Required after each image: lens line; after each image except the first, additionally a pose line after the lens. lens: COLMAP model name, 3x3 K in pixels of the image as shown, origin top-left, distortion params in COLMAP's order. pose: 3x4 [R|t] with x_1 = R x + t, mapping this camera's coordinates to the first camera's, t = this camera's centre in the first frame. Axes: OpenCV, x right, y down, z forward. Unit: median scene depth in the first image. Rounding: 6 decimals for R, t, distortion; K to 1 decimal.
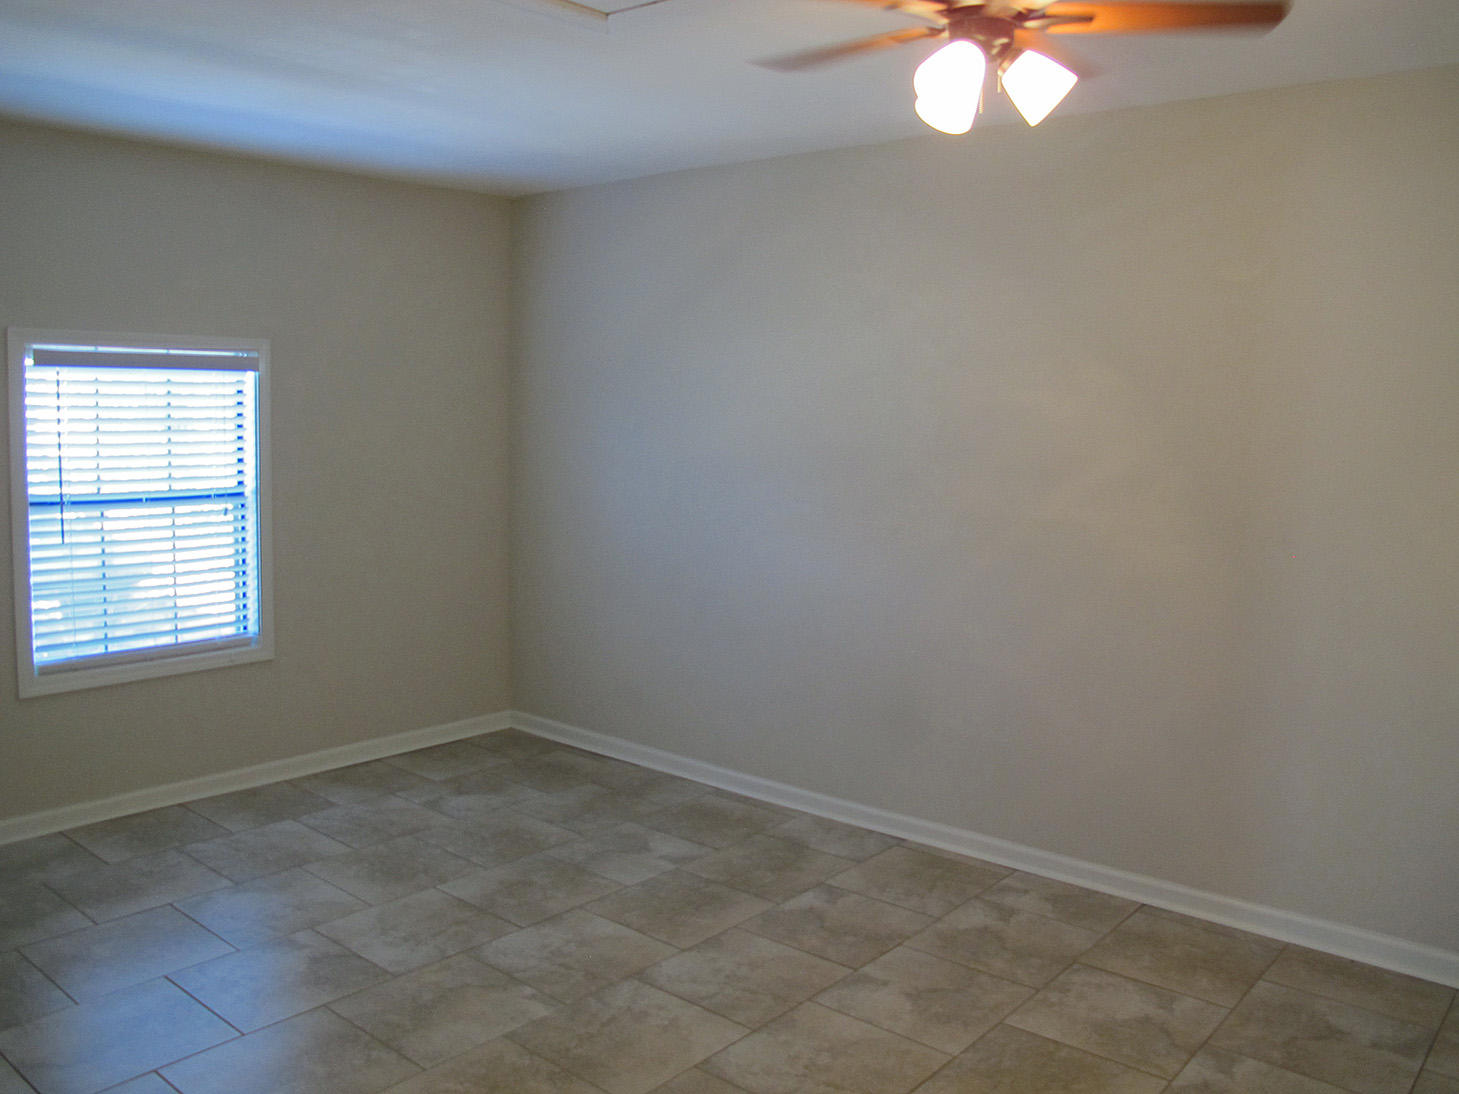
lens RADIAL K [[1250.6, 0, 732.5], [0, 1250.6, 545.1], [0, 0, 1]] dist [-0.044922, 0.017853]
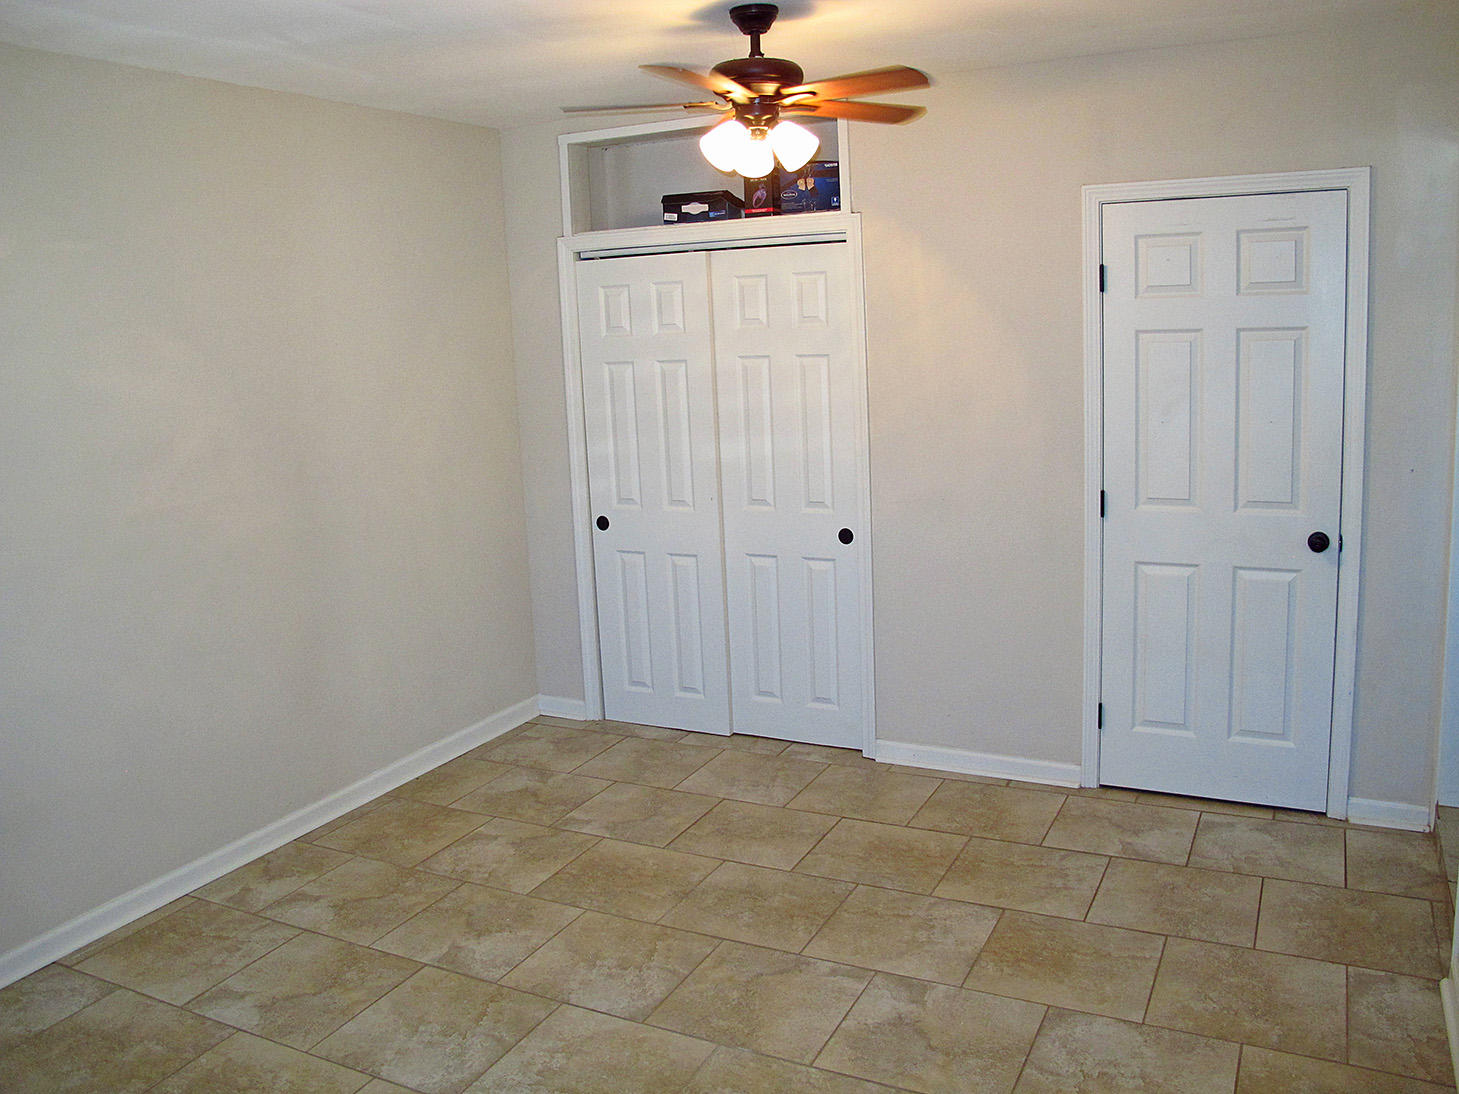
lens RADIAL K [[1250.6, 0, 731.3], [0, 1250.6, 546.0], [0, 0, 1]] dist [-0.044922, 0.017853]
pose [[-0.260333, -0.165377, 0.951250, -0.798869], [0.139173, 0.968506, 0.206465, -0.131434], [-0.955436, 0.186138, -0.229117, 0.916745]]
